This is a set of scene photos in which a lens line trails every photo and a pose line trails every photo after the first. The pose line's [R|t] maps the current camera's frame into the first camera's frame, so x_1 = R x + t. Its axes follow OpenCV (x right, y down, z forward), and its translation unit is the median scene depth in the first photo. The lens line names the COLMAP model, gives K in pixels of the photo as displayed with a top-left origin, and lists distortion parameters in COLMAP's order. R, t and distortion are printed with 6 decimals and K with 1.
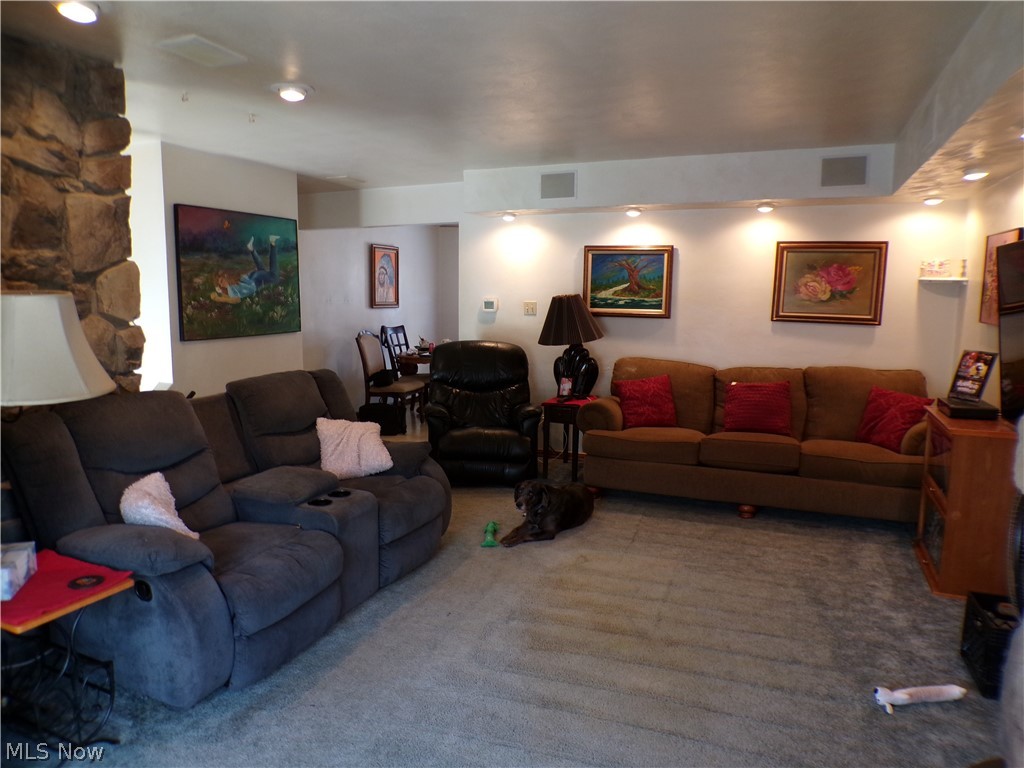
lens RADIAL K [[693.0, 0, 508.3], [0, 693.0, 382.4], [0, 0, 1]] dist [-0.052330, 0.030719]
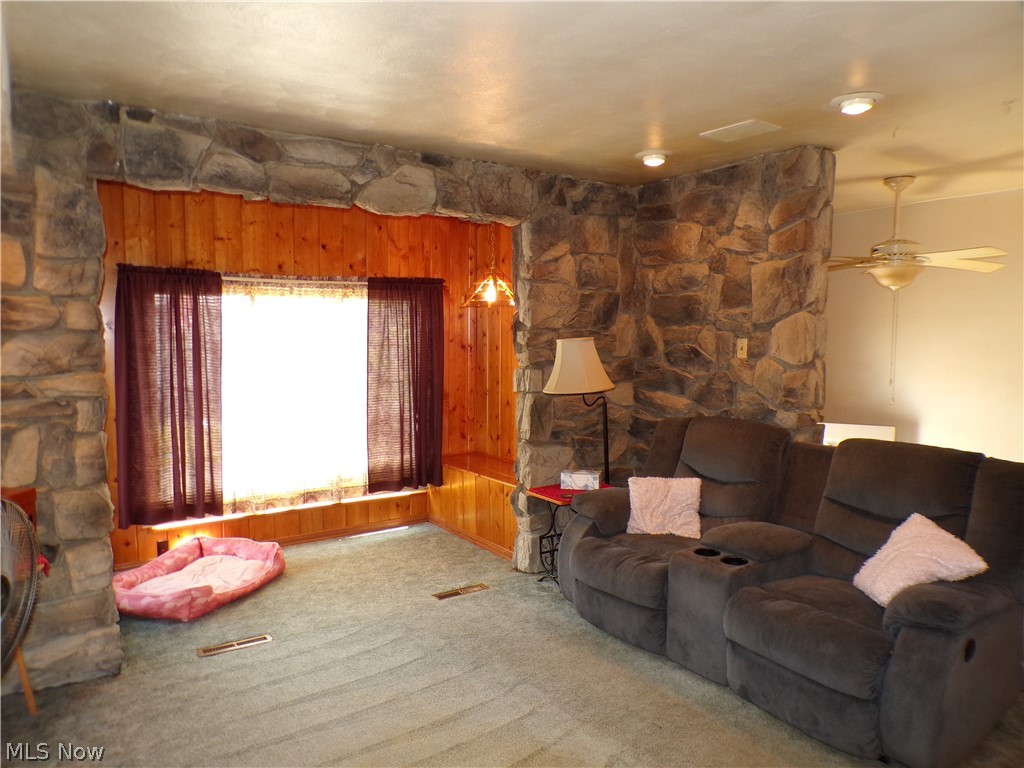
lens RADIAL K [[693.0, 0, 505.6], [0, 693.0, 389.0], [0, 0, 1]] dist [-0.052330, 0.030719]
pose [[-0.536130, 0.065981, -0.841553, 0.428071], [-0.113527, 0.982248, 0.149337, -0.104483], [0.836467, 0.175602, -0.519121, 0.753144]]
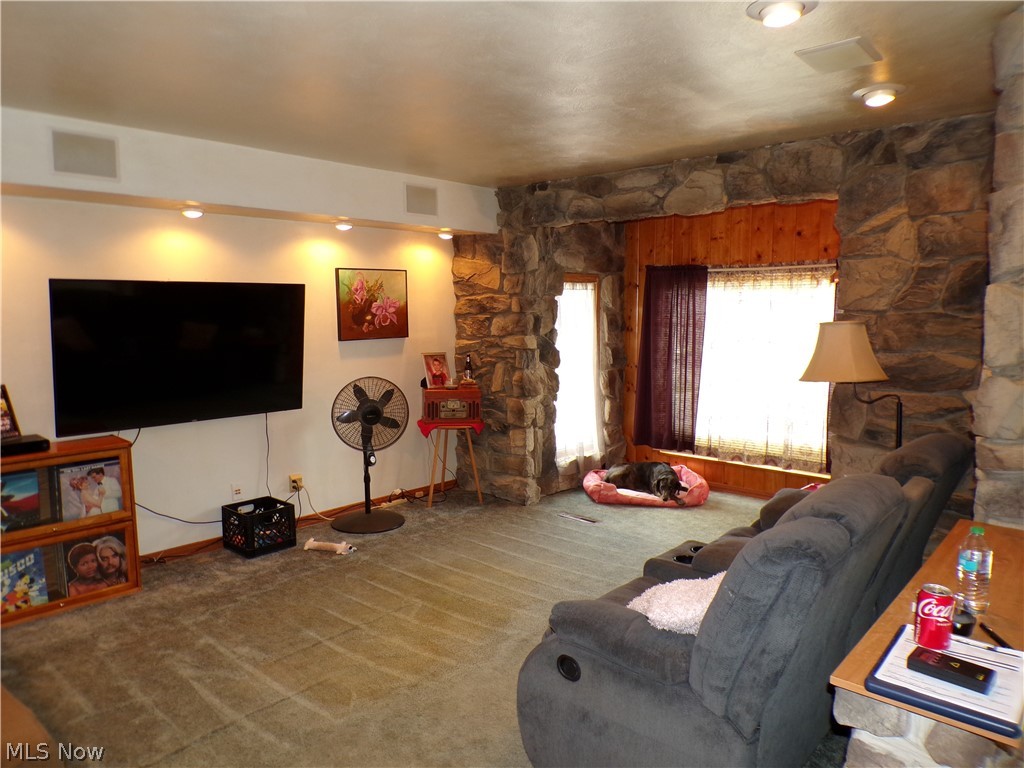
lens RADIAL K [[693.0, 0, 495.2], [0, 693.0, 386.9], [0, 0, 1]] dist [-0.052330, 0.030719]
pose [[-0.937669, -0.037615, 0.345488, -0.200594], [0.046792, 0.971408, 0.232758, -0.165246], [-0.344365, 0.234416, -0.909099, 1.159461]]
